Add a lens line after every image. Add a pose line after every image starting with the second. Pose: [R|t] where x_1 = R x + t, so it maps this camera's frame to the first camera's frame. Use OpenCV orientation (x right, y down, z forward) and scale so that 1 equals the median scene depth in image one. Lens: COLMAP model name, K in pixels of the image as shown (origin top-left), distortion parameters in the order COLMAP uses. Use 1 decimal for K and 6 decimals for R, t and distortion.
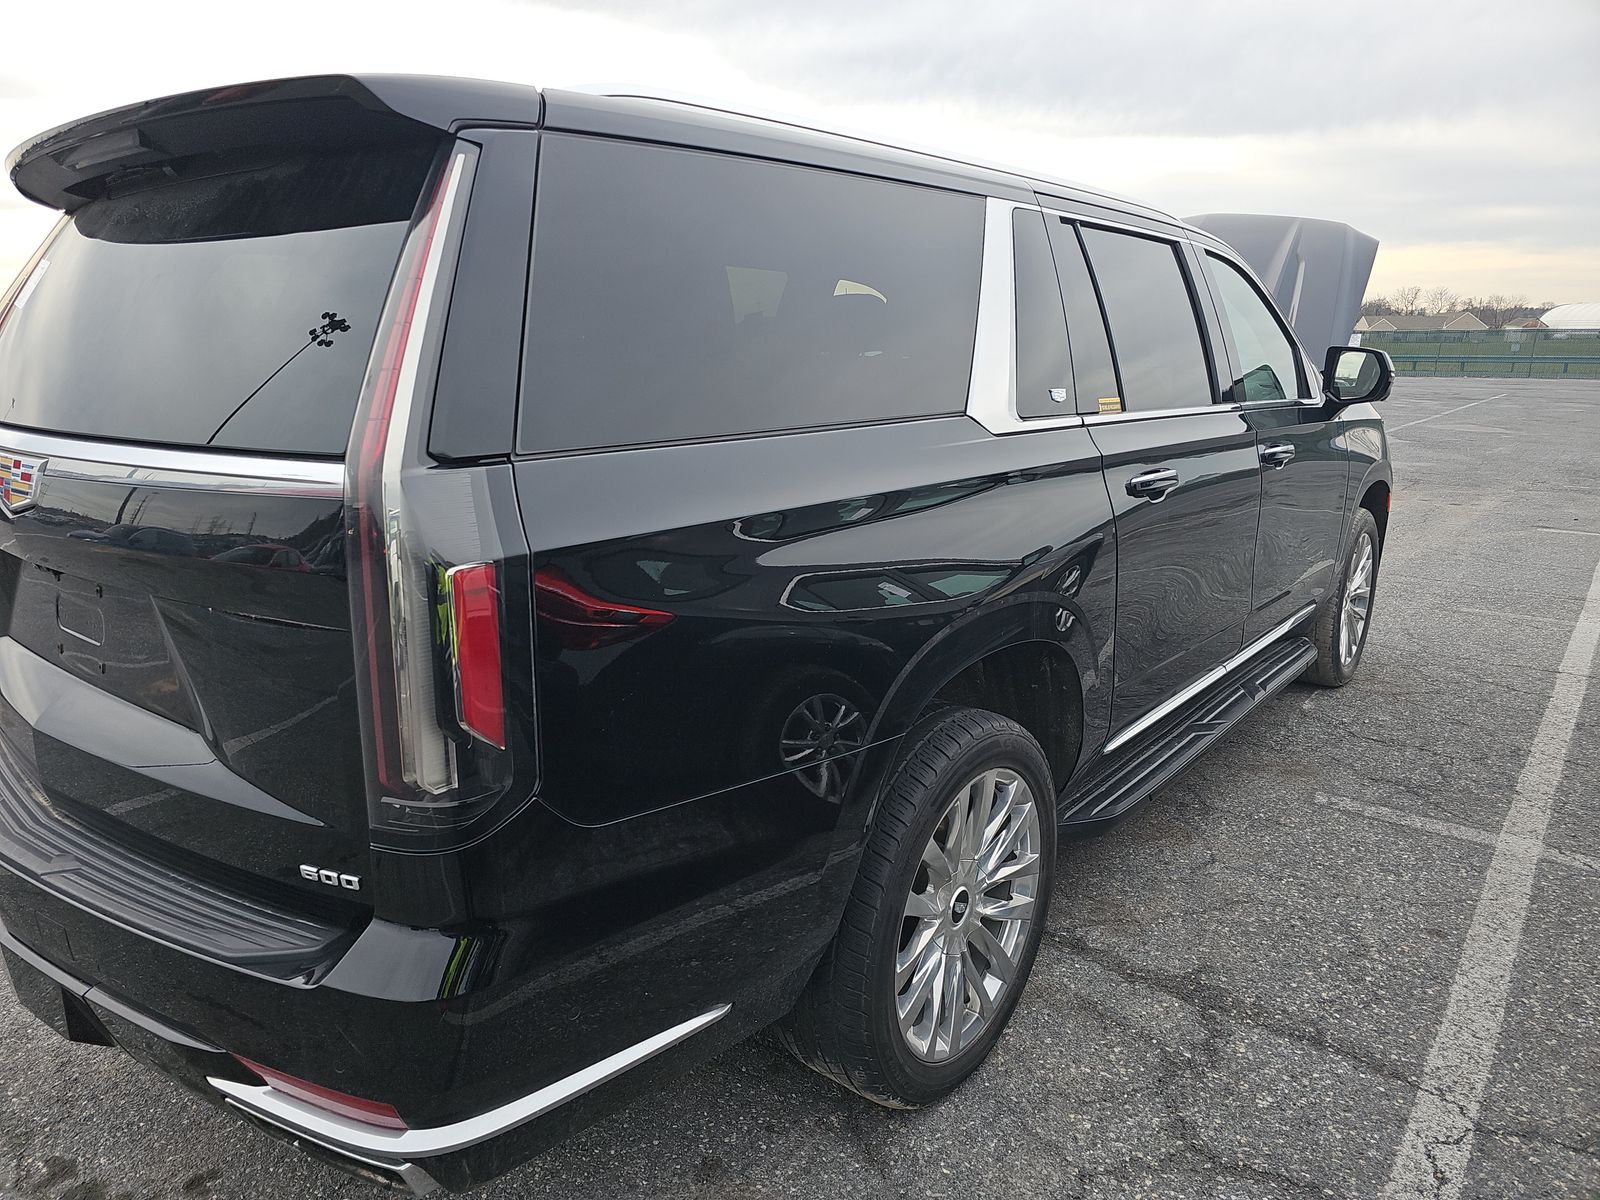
lens RADIAL K [[1073.9, 0, 800.0], [0, 1073.9, 600.0], [0, 0, 1]] dist [0.005069, 0.004536]
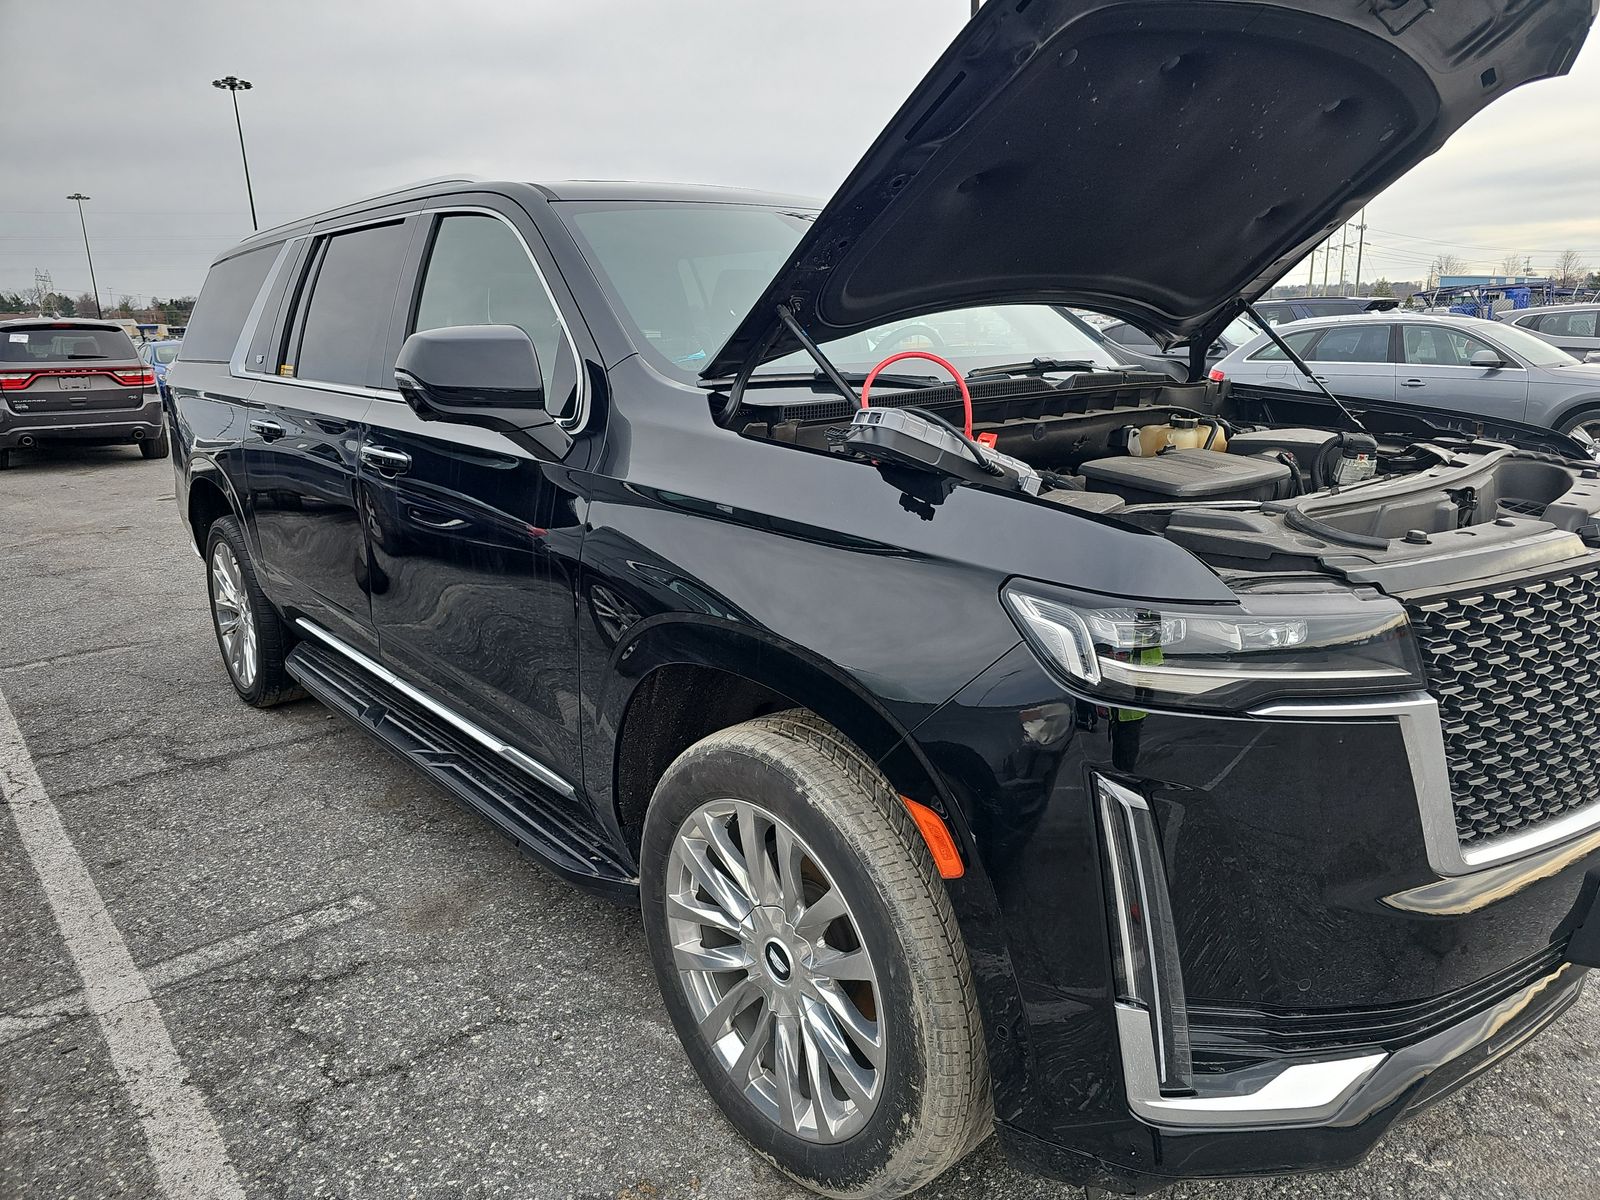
lens RADIAL K [[1107.1, 0, 800.0], [0, 1107.1, 600.0], [0, 0, 1]] dist [0.015486, 0.001616]
pose [[-0.199773, 0.237613, -0.950595, 1.288858], [-0.209015, 0.937488, 0.278262, -0.357647], [0.957290, 0.254278, -0.137620, 1.542169]]
